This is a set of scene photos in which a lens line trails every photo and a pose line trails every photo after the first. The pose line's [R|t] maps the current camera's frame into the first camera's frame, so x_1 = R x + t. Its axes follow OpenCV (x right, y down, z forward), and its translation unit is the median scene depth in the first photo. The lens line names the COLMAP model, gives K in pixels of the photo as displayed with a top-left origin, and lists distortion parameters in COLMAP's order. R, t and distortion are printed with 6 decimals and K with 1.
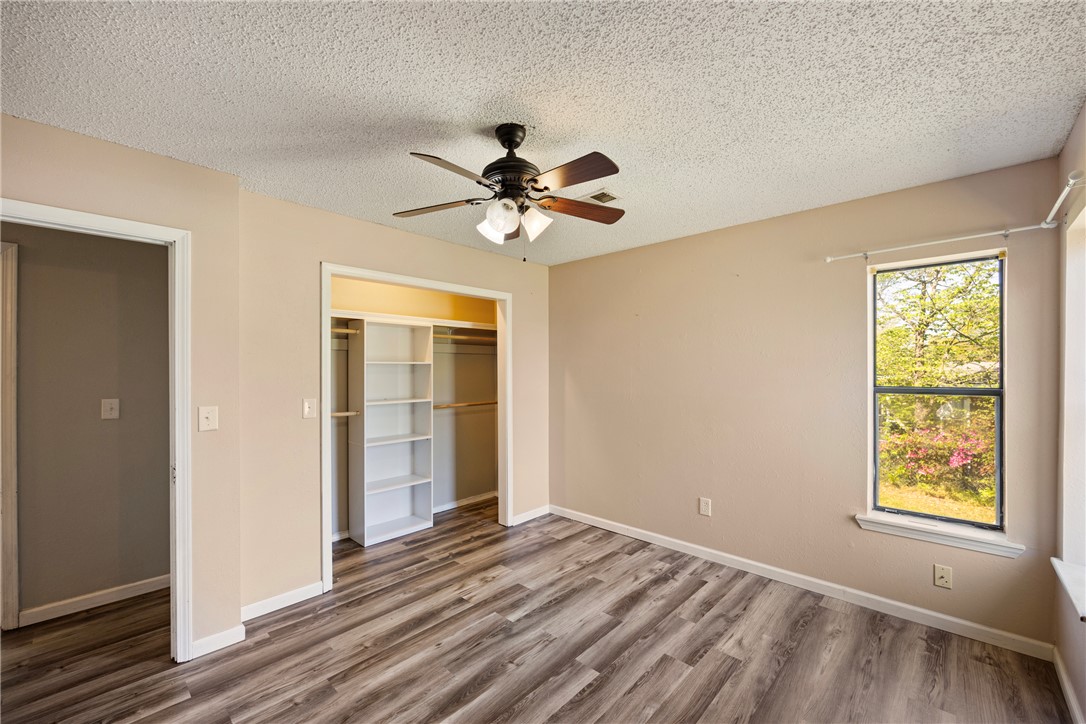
lens RADIAL K [[448.3, 0, 545.2], [0, 448.3, 368.2], [0, 0, 1]] dist [-0.003839, -0.000329]
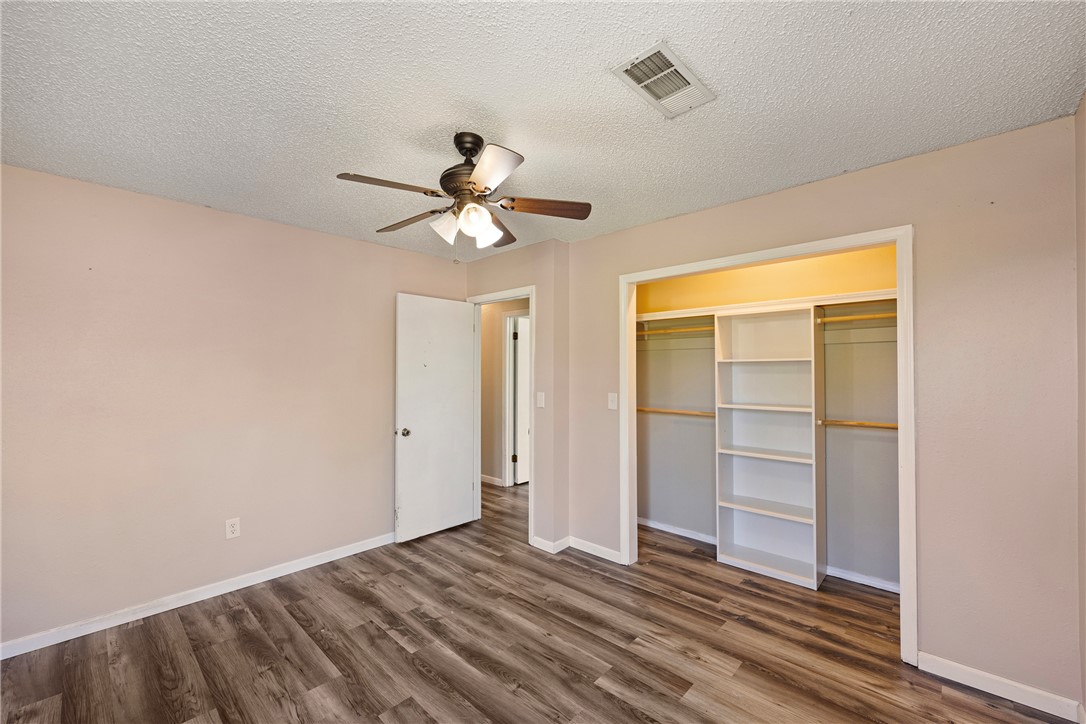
lens RADIAL K [[448.3, 0, 545.3], [0, 448.3, 364.6], [0, 0, 1]] dist [-0.003839, -0.000329]
pose [[-0.019200, -0.007662, -0.999786, 0.687522], [0.005898, 0.999952, -0.007776, 0.000107], [0.999798, -0.006046, -0.019154, 0.867422]]
